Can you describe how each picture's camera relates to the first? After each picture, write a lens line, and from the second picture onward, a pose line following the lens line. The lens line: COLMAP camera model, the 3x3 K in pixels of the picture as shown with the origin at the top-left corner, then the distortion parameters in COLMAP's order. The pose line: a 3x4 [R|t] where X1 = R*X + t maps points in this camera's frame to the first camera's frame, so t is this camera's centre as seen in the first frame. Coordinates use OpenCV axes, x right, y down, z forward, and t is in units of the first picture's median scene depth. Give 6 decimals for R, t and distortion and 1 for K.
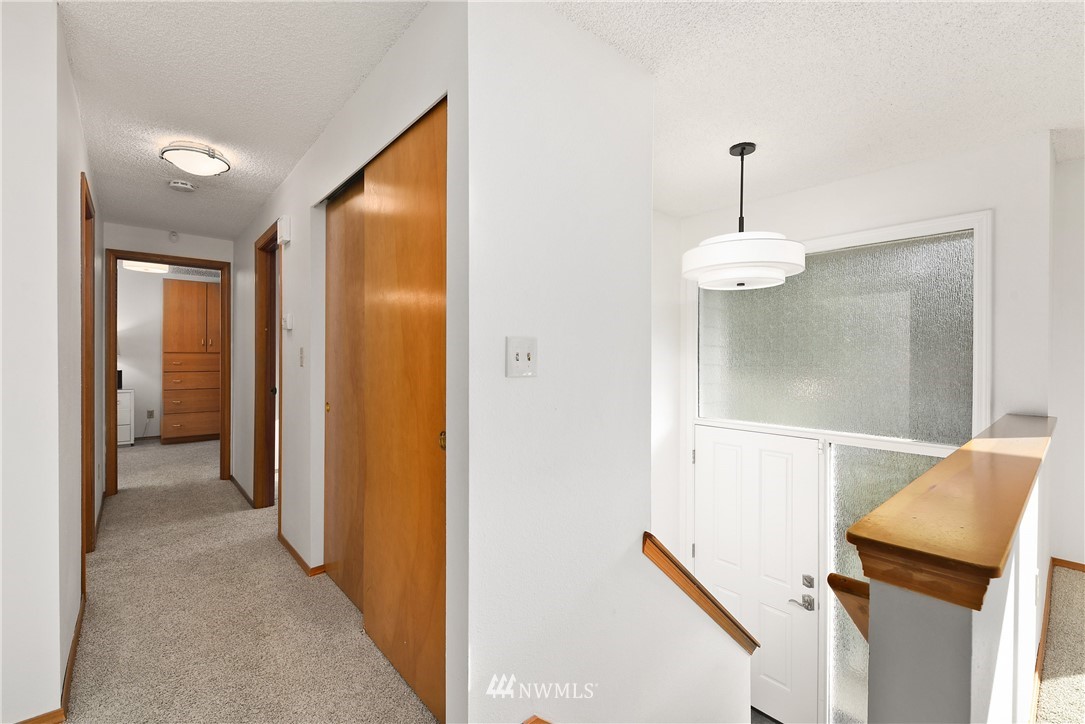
lens RADIAL K [[468.5, 0, 542.2], [0, 468.5, 360.1], [0, 0, 1]] dist [0.011259, -0.006390]
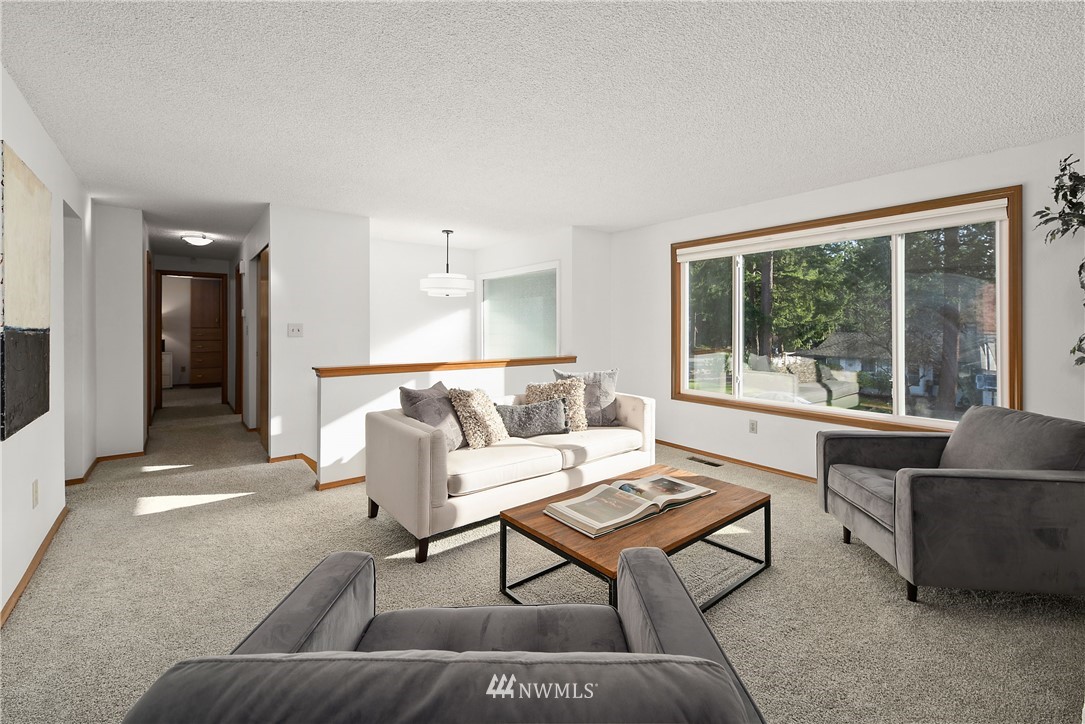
lens RADIAL K [[468.5, 0, 551.6], [0, 468.5, 330.8], [0, 0, 1]] dist [0.011259, -0.006390]
pose [[0.999140, -0.003930, -0.041287, 0.539606], [0.003809, 0.999988, -0.003021, 0.003536], [0.041299, 0.002861, 0.999143, -0.602073]]
